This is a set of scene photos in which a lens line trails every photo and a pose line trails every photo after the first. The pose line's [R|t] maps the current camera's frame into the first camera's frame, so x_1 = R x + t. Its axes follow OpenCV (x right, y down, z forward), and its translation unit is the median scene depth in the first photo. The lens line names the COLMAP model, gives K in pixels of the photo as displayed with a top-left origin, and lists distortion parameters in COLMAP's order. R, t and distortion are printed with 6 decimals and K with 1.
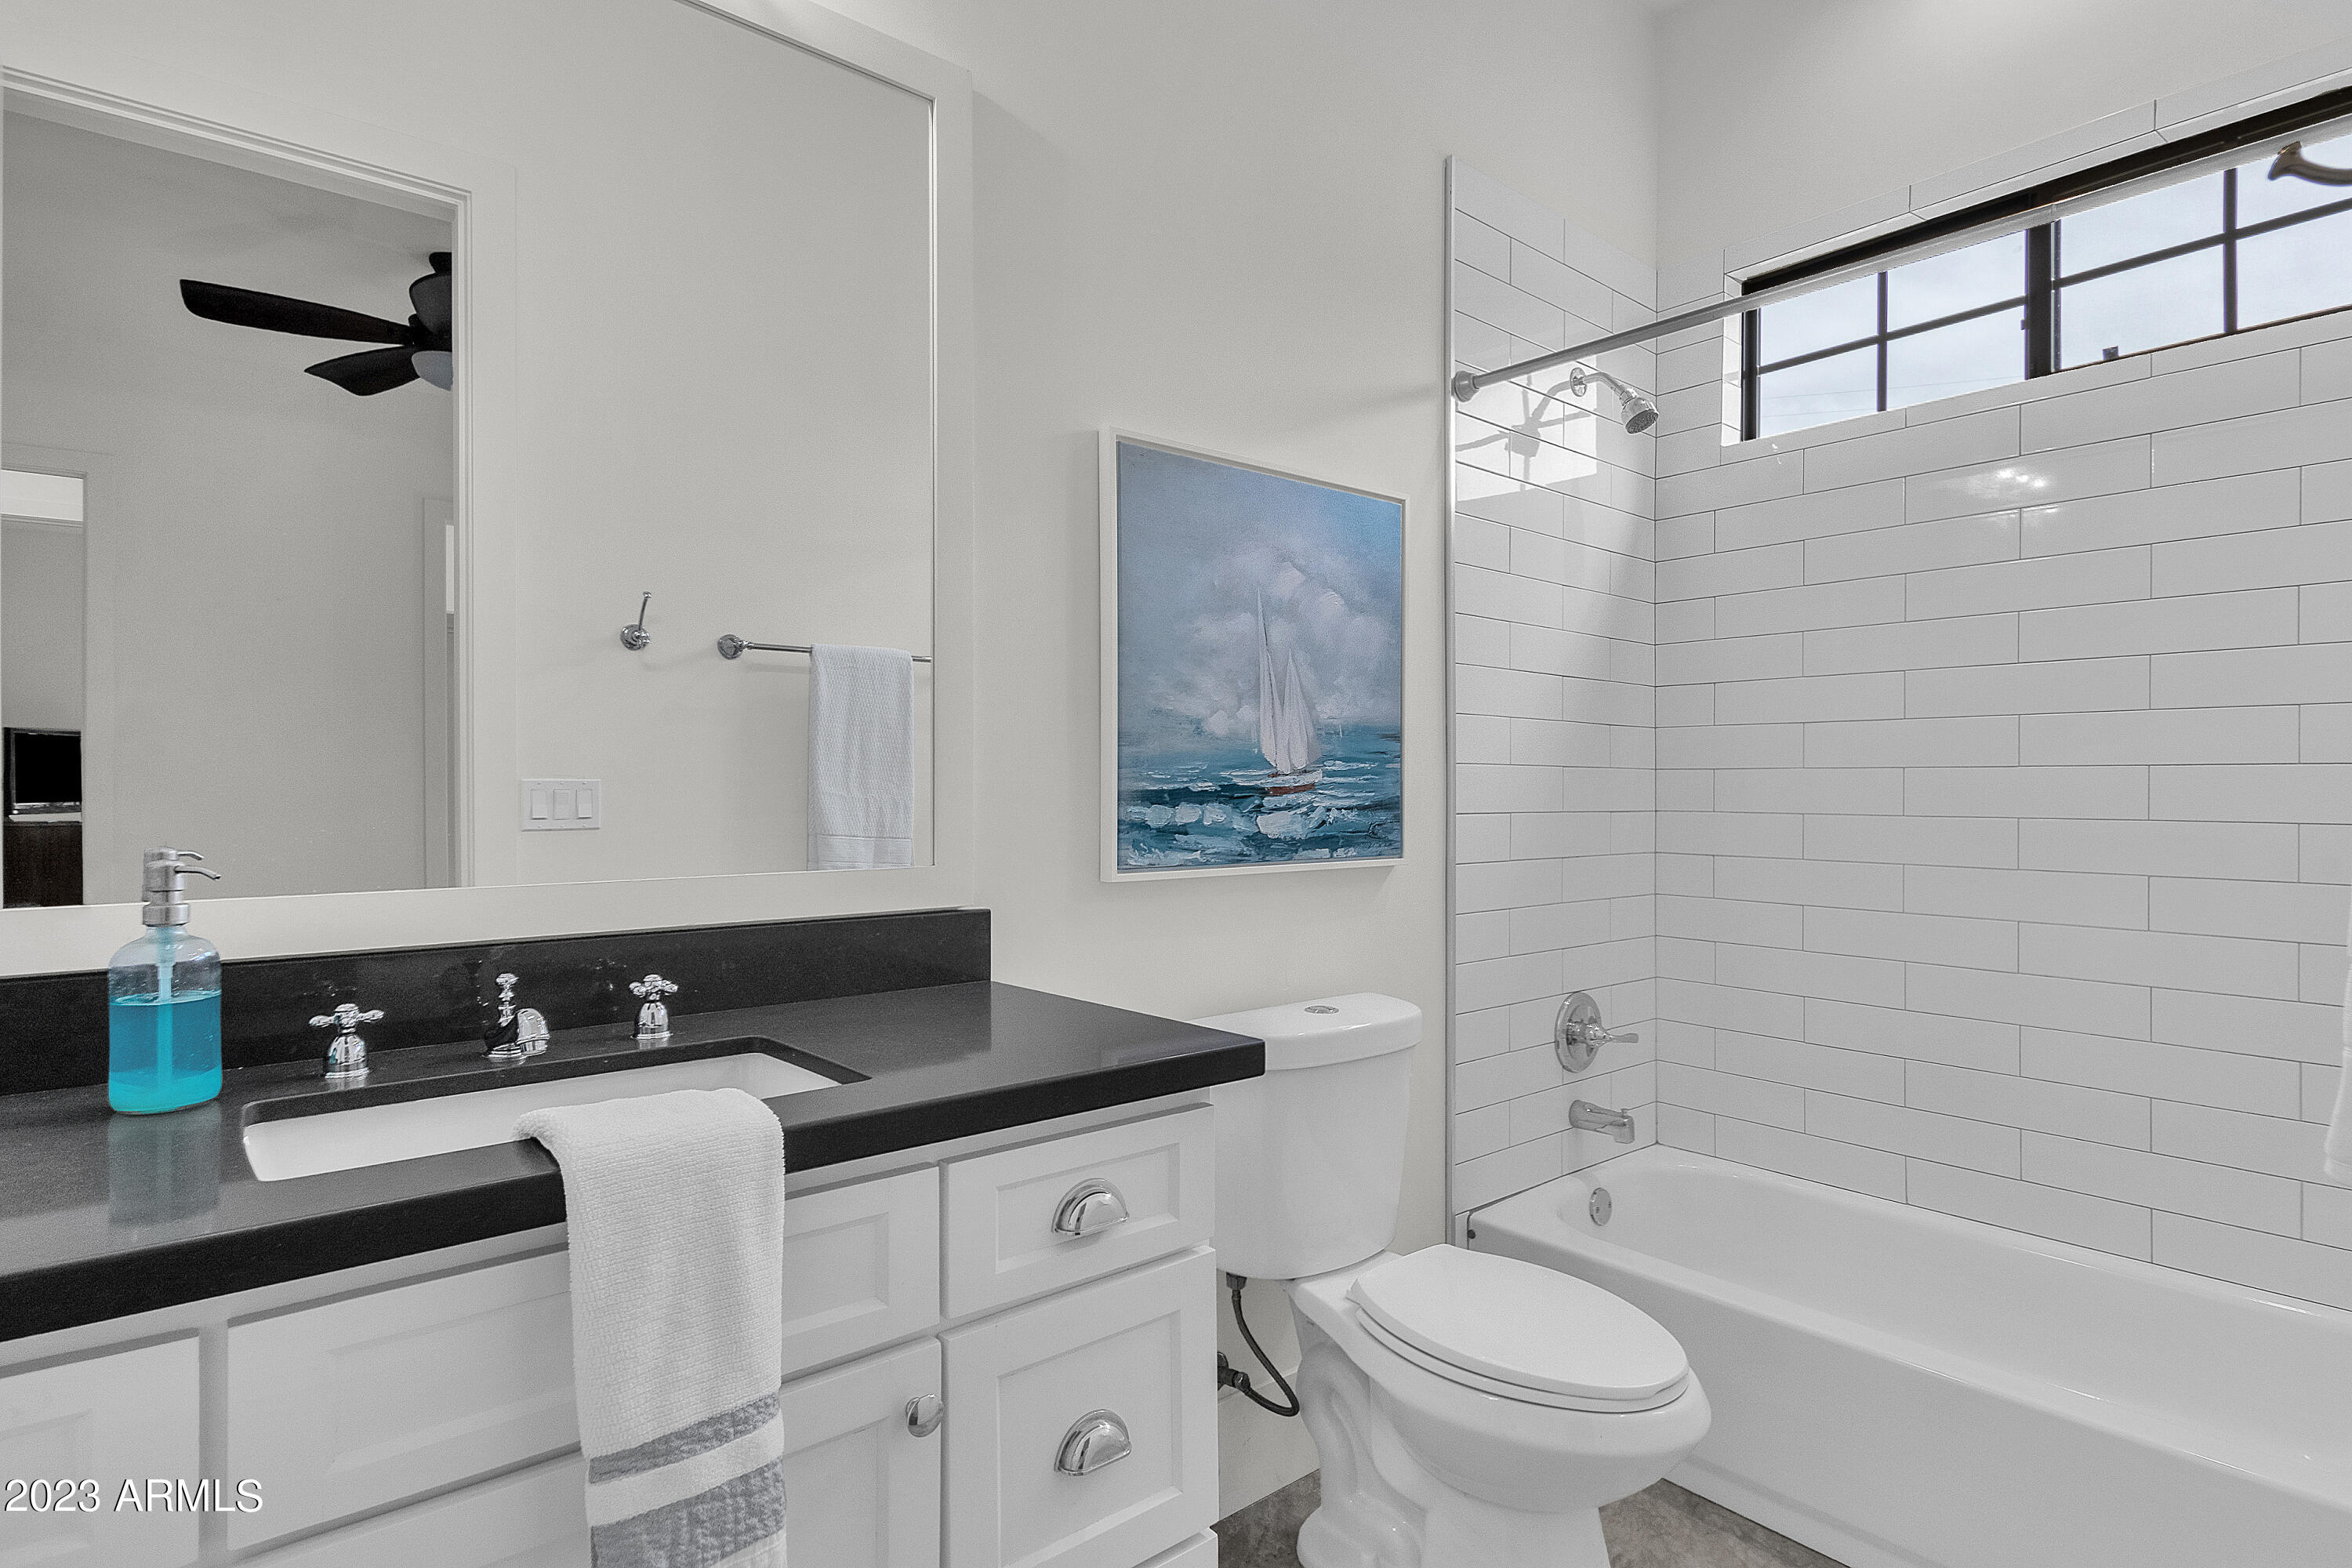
lens RADIAL K [[1245.9, 0, 1175.0], [0, 1245.9, 787.8], [0, 0, 1]] dist [0.021402, -0.011020]
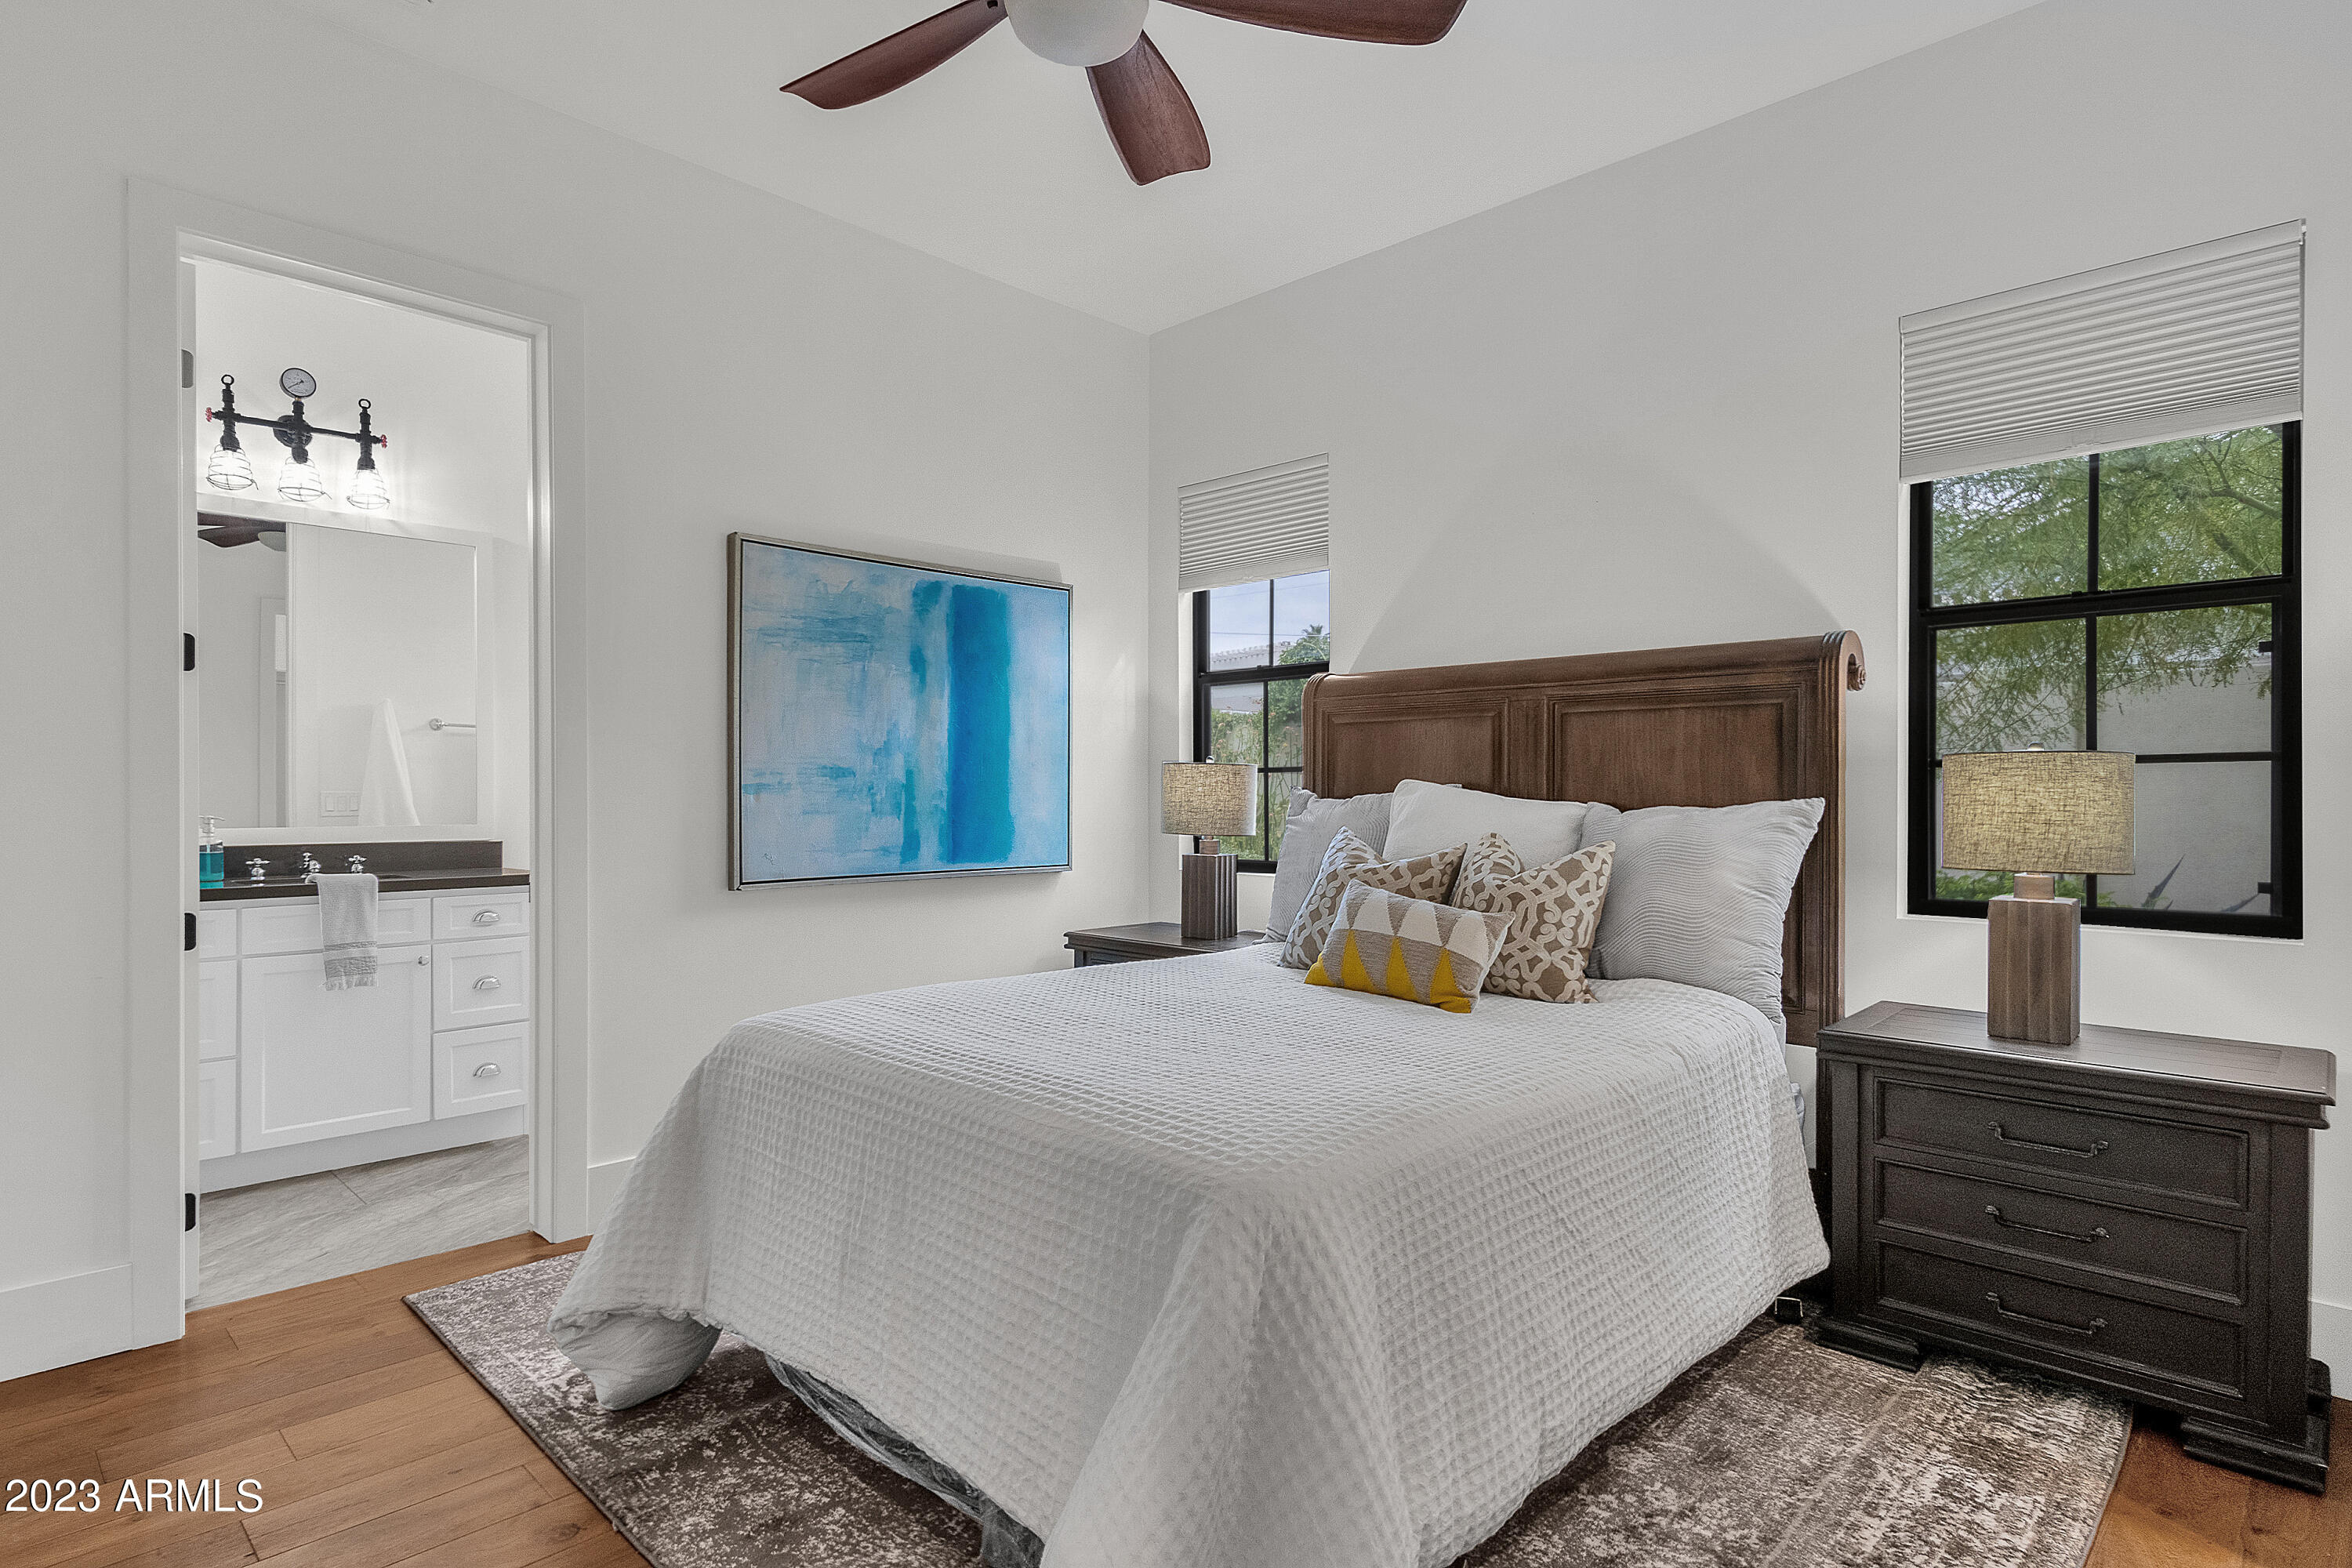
lens RADIAL K [[1245.9, 0, 1176.4], [0, 1245.9, 785.6], [0, 0, 1]] dist [0.021402, -0.011020]
pose [[0.995114, -0.003236, 0.098682, 0.846278], [0.004000, 0.999964, -0.007545, 0.003981], [-0.098654, 0.007903, 0.995090, -1.500727]]
